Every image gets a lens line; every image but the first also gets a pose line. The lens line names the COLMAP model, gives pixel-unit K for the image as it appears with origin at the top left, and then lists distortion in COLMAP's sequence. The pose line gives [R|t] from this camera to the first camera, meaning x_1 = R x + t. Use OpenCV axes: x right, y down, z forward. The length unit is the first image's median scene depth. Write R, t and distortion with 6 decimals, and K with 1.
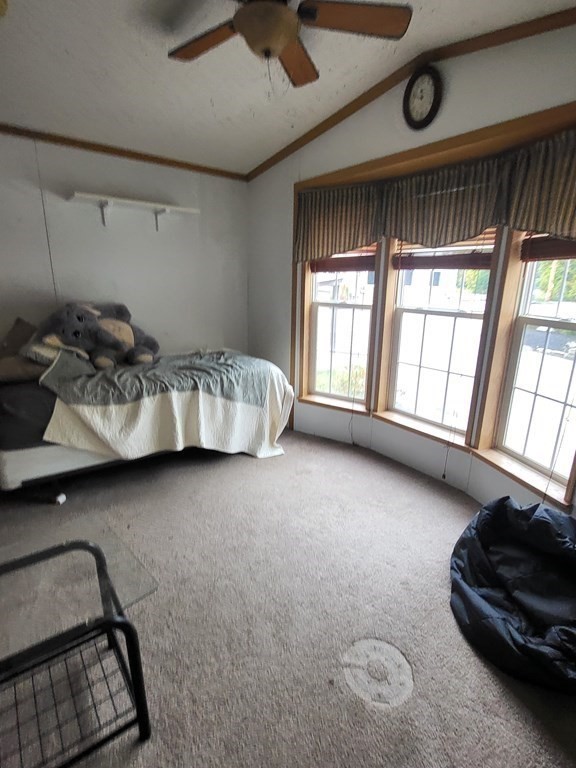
lens RADIAL K [[383.7, 0, 285.1], [0, 383.7, 387.3], [0, 0, 1]] dist [-0.000151, 0.000328]
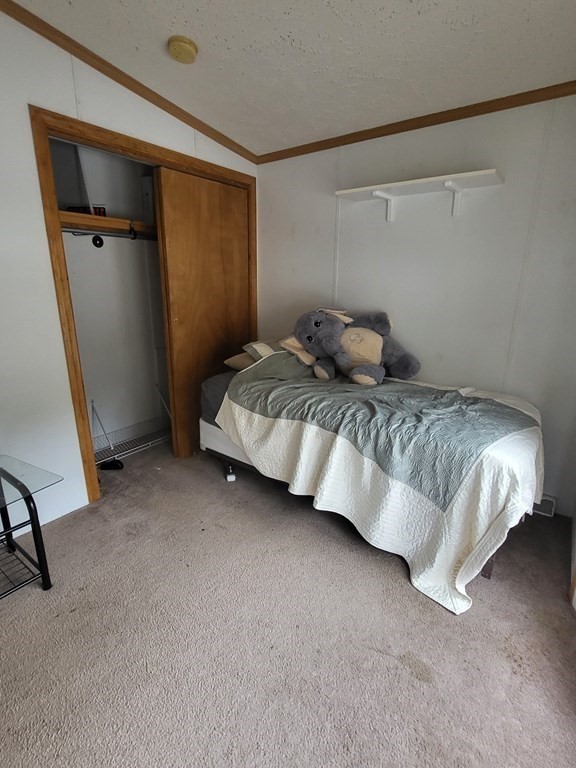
lens RADIAL K [[383.7, 0, 285.1], [0, 383.7, 387.3], [0, 0, 1]] dist [-0.000151, 0.000328]
pose [[0.290699, 0.249556, -0.923697, 0.377738], [-0.252667, 0.951141, 0.177453, -0.174946], [0.922851, 0.181802, 0.339551, 0.613556]]
